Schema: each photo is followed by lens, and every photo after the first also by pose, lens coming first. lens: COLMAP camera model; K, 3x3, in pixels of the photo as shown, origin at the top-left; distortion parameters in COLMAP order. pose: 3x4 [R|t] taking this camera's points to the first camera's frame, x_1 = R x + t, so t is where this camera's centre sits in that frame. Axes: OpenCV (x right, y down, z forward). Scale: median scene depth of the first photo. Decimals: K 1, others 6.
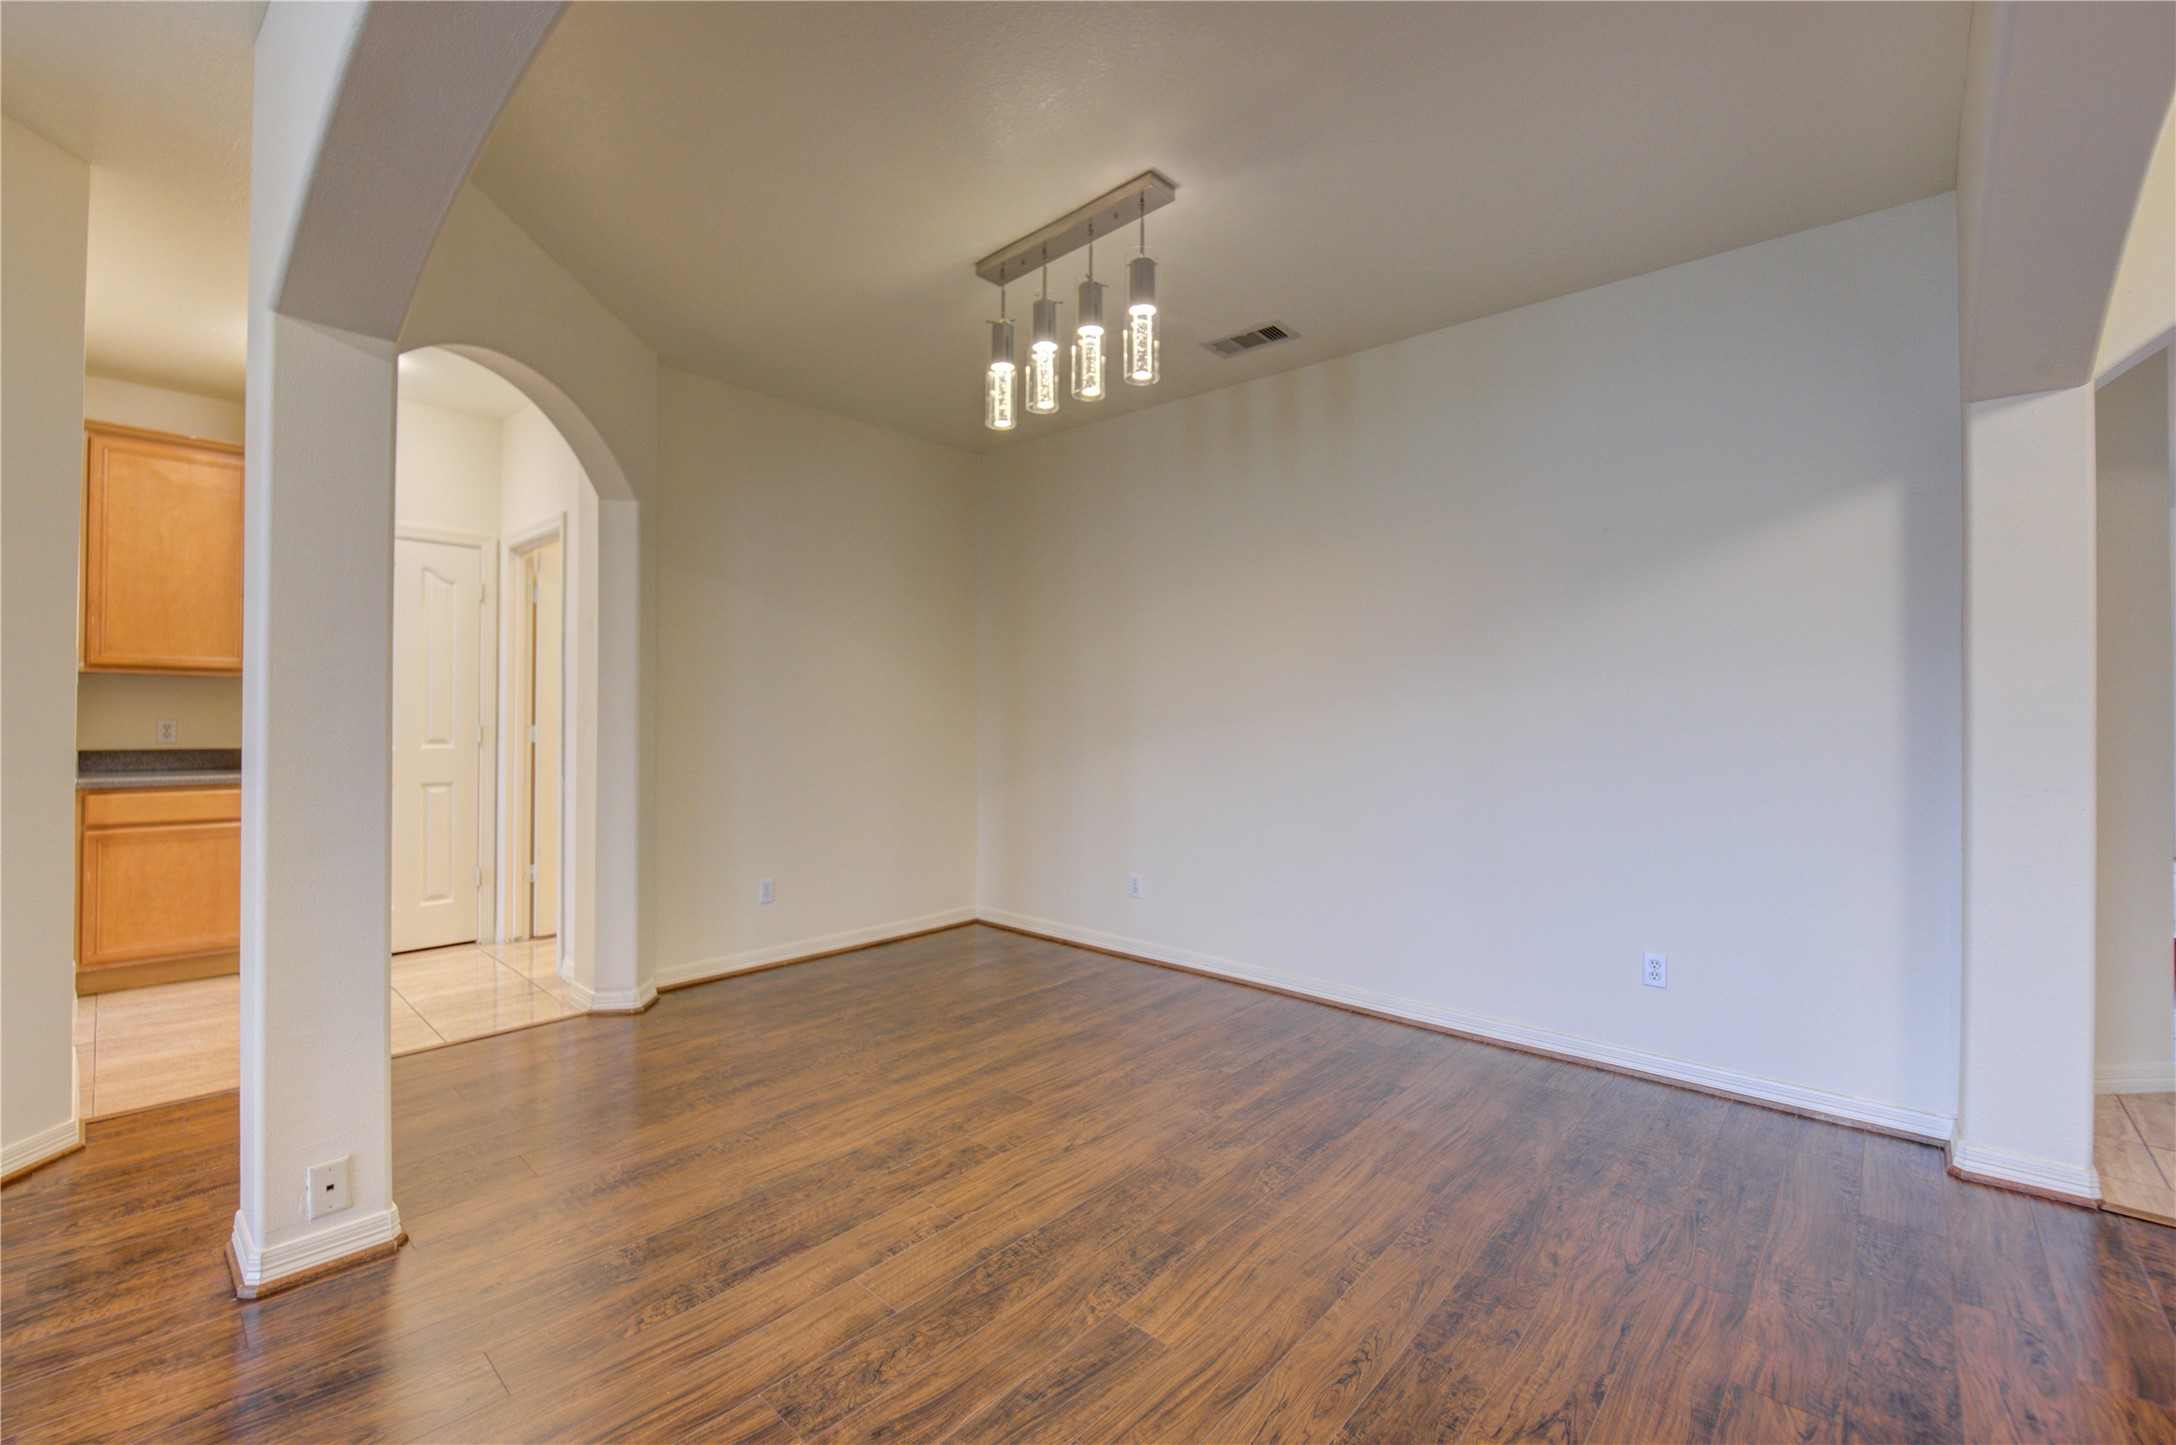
lens RADIAL K [[949.9, 0, 1042.9], [0, 949.9, 694.8], [0, 0, 1]] dist [0.001652, 0.000374]
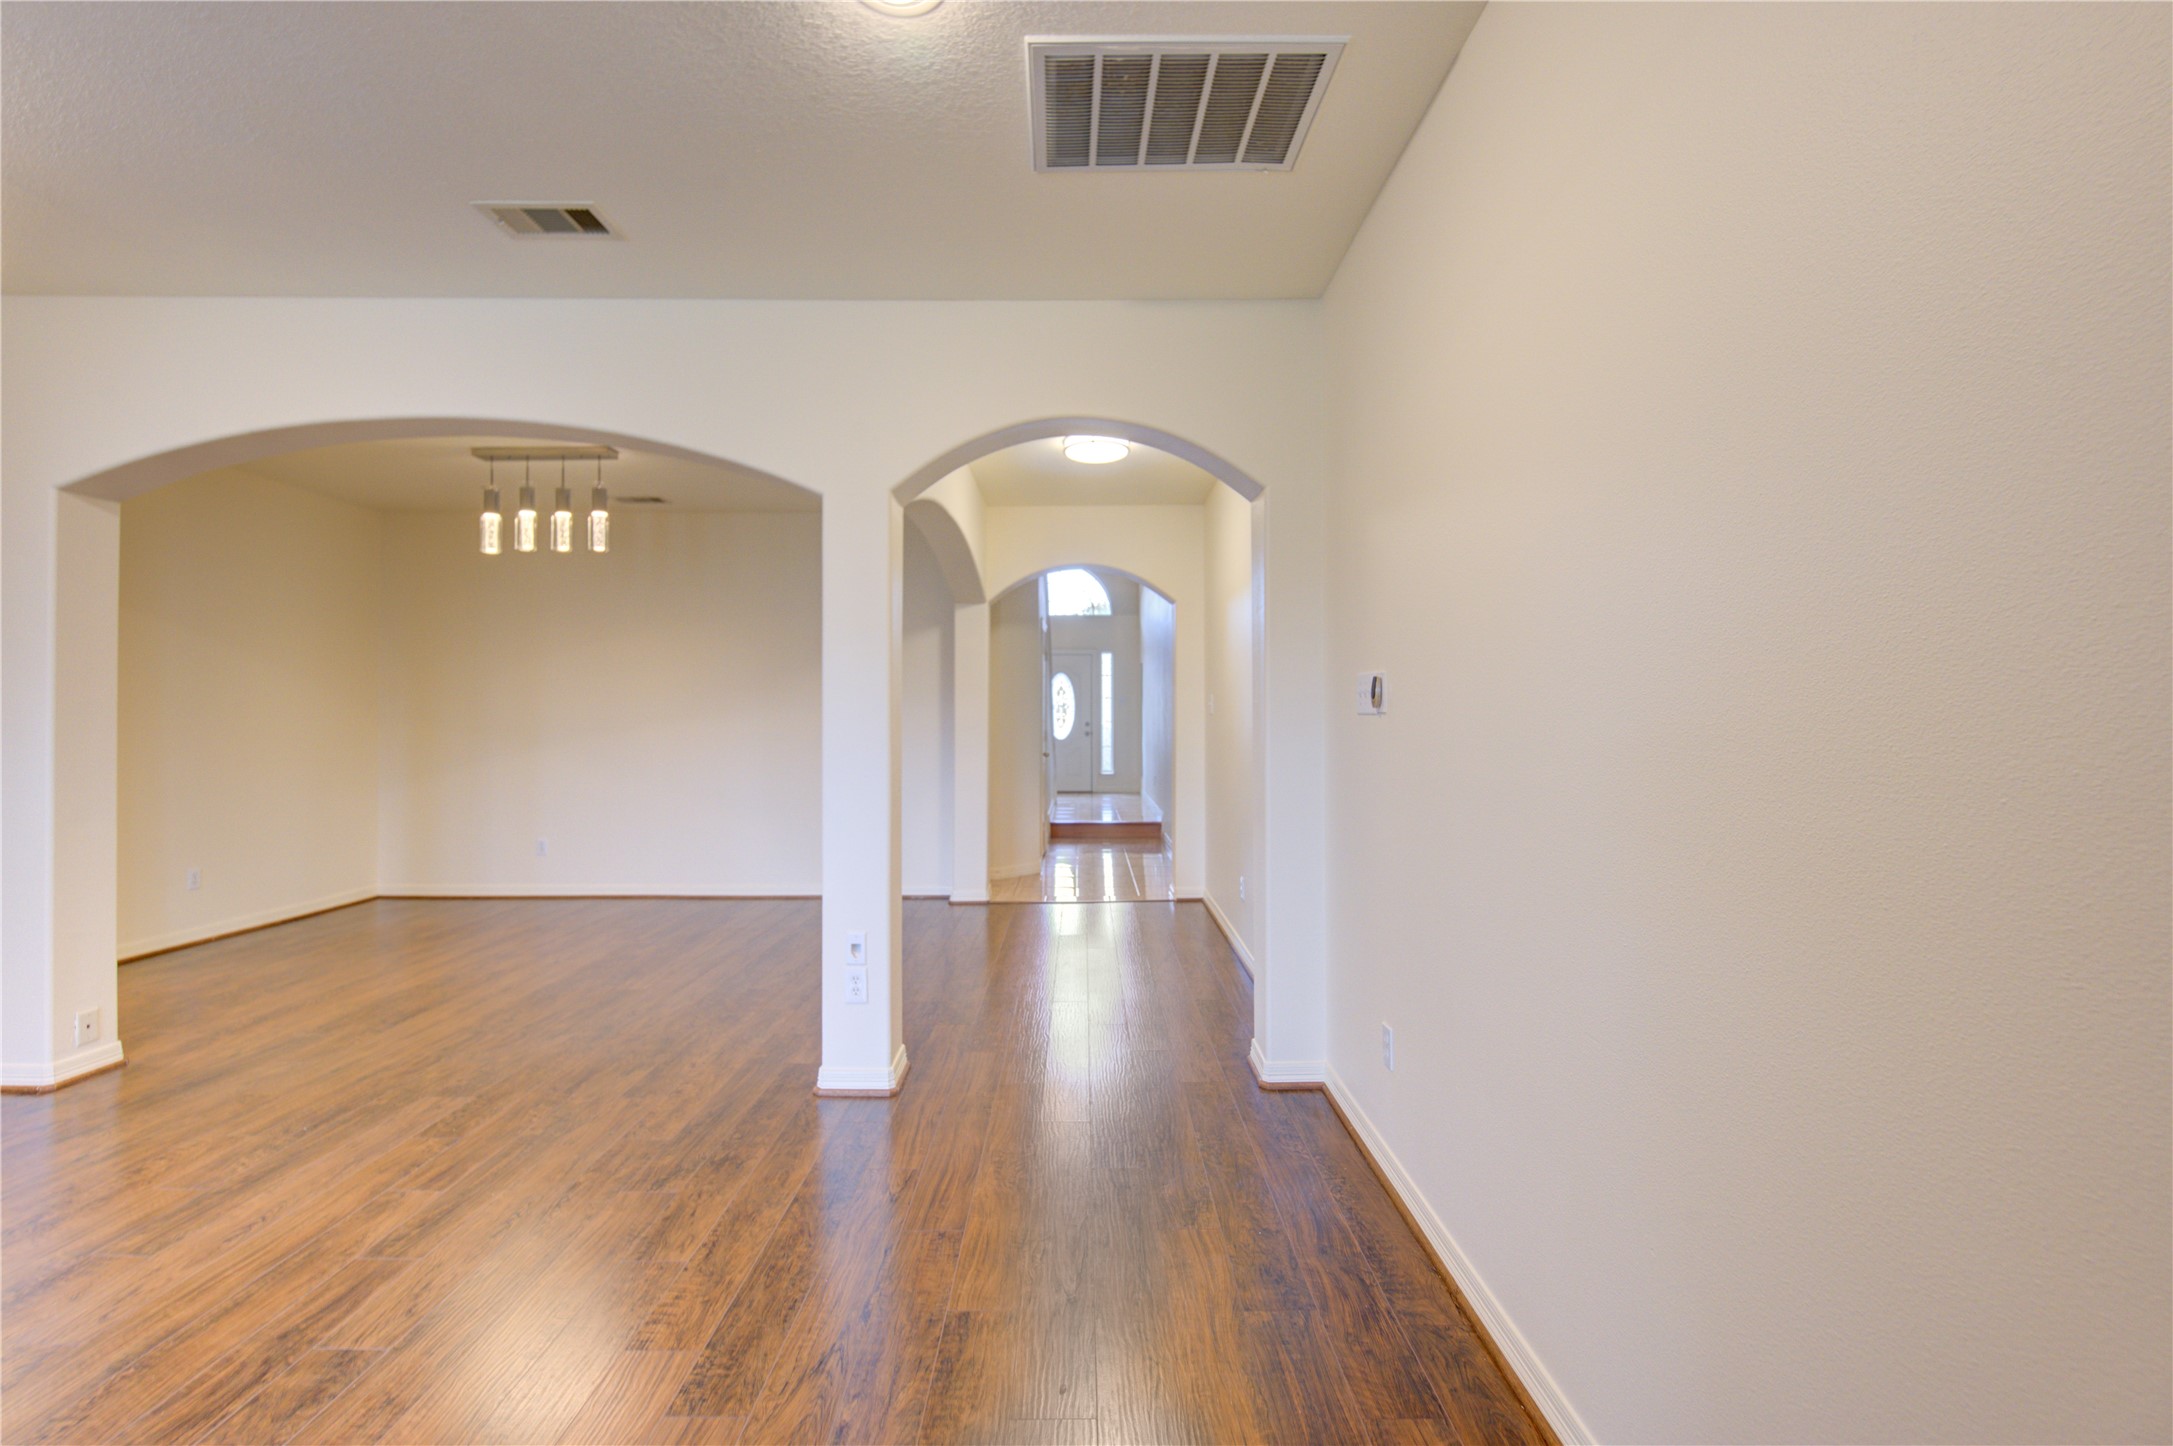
lens RADIAL K [[907.8, 0, 1080.2], [0, 907.8, 697.1], [0, 0, 1]] dist [-0.012368, 0.000044]
pose [[0.727988, 0.002709, 0.685585, -0.411053], [-0.001341, 0.999996, -0.002527, -0.031749], [-0.685589, 0.000920, 0.727988, -0.928040]]
